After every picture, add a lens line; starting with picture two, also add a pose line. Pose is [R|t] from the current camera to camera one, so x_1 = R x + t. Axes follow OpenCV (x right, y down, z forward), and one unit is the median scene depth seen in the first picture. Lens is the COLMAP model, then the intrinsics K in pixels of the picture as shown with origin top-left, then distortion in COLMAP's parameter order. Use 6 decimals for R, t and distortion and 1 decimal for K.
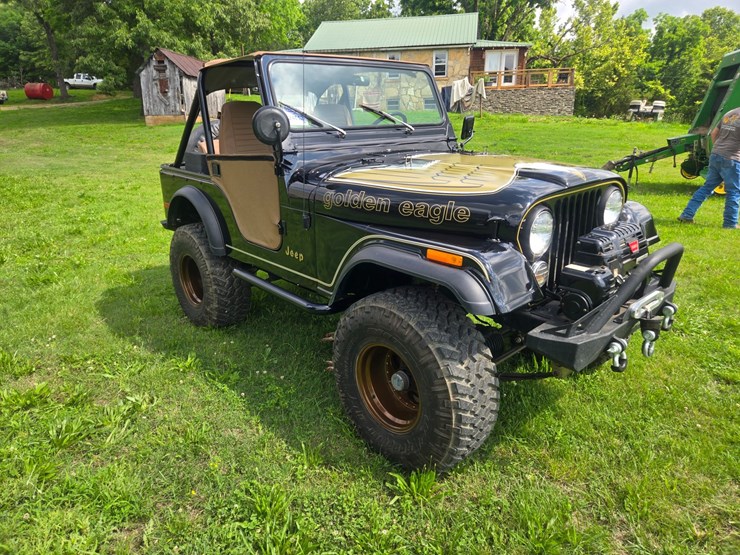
lens RADIAL K [[497.5, 0, 363.8], [0, 497.5, 272.5], [0, 0, 1]] dist [0.076137, -0.053743]
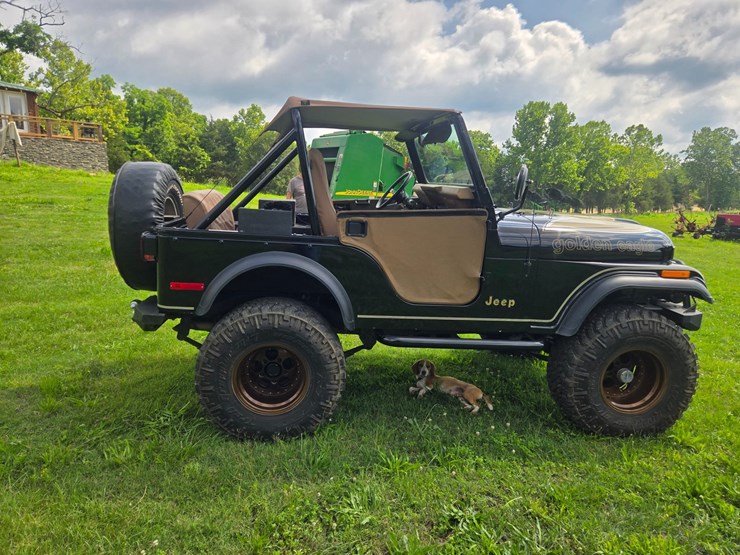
lens RADIAL K [[497.5, 0, 368.7], [0, 497.5, 280.9], [0, 0, 1]] dist [0.076137, -0.053743]
pose [[0.575464, -0.118401, 0.809211, -0.876886], [0.192695, 0.981237, 0.006538, -0.108064], [-0.794802, 0.152168, 0.587482, 0.456855]]
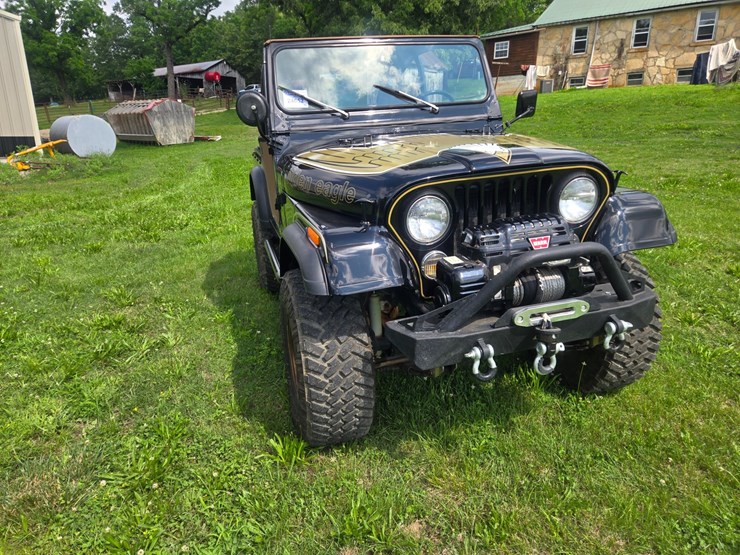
lens RADIAL K [[497.5, 0, 360.3], [0, 497.5, 281.9], [0, 0, 1]] dist [0.076137, -0.053743]
pose [[0.900901, 0.116977, -0.417964, 0.369616], [-0.098487, 0.992972, 0.065621, -0.007409], [0.422703, -0.017954, 0.906090, 0.065233]]
